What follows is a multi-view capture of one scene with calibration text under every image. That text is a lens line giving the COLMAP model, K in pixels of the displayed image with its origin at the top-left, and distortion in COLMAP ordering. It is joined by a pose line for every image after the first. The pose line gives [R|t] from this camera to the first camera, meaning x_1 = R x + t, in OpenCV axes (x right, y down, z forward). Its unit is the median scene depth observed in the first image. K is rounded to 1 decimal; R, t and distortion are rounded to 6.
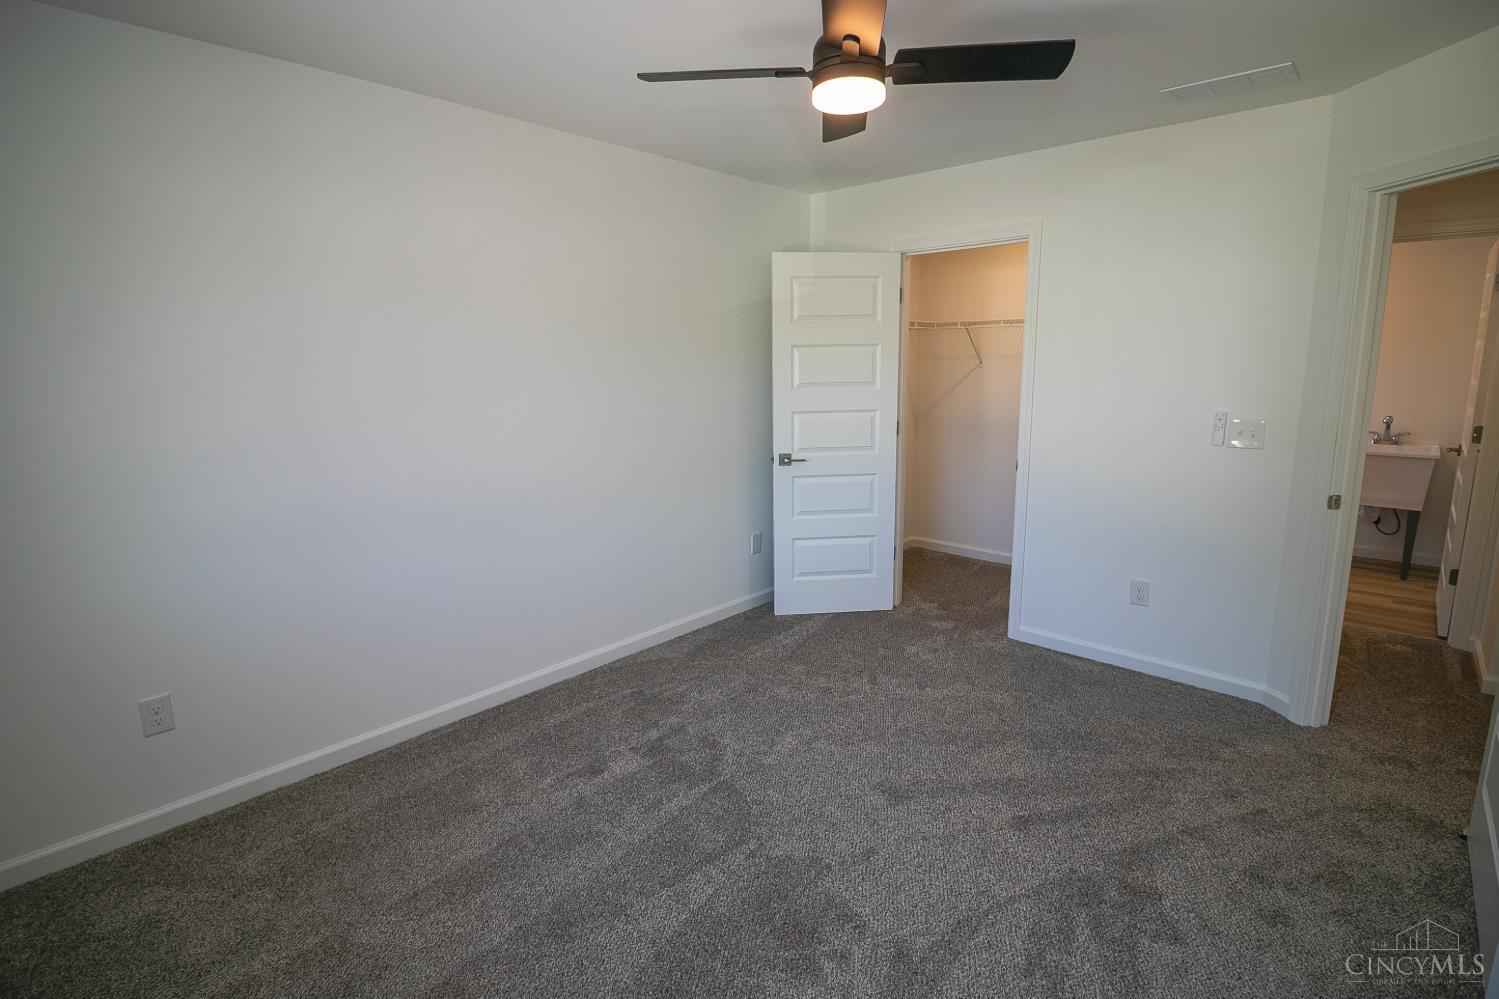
lens RADIAL K [[690.5, 0, 744.8], [0, 690.5, 487.0], [0, 0, 1]] dist [0.001967, -0.013899]
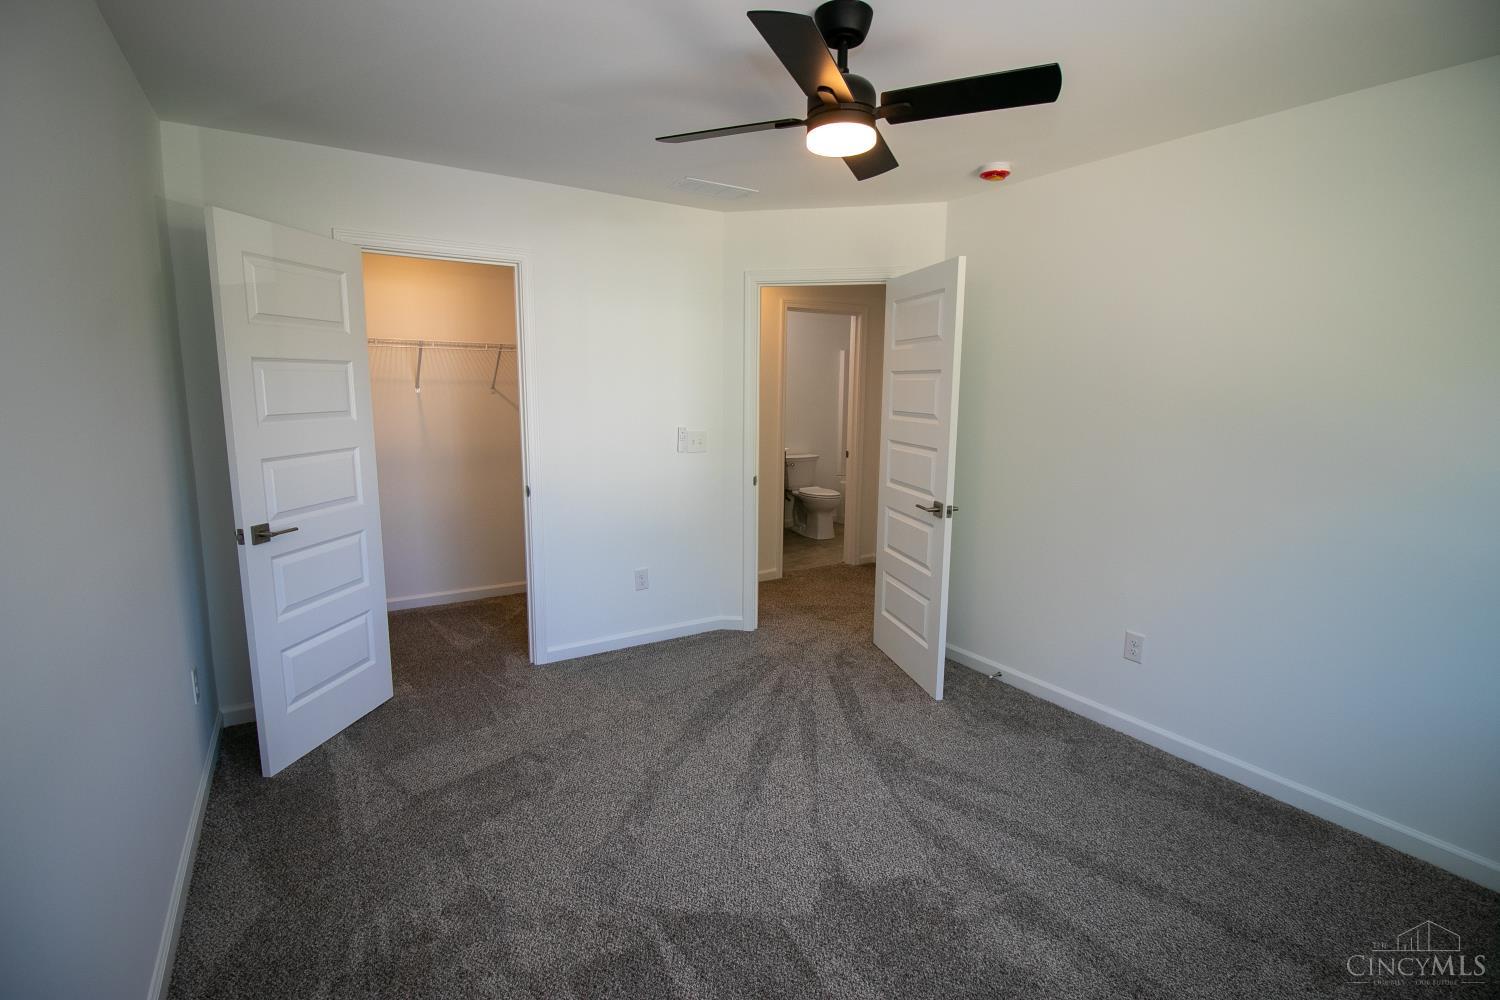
lens RADIAL K [[691.0, 0, 745.3], [0, 691.0, 487.5], [0, 0, 1]] dist [0.001967, -0.013899]
pose [[0.286344, -0.128643, 0.949451, -0.438315], [0.158590, 0.983640, 0.085446, -0.068992], [-0.944911, 0.126107, 0.302061, 0.391290]]
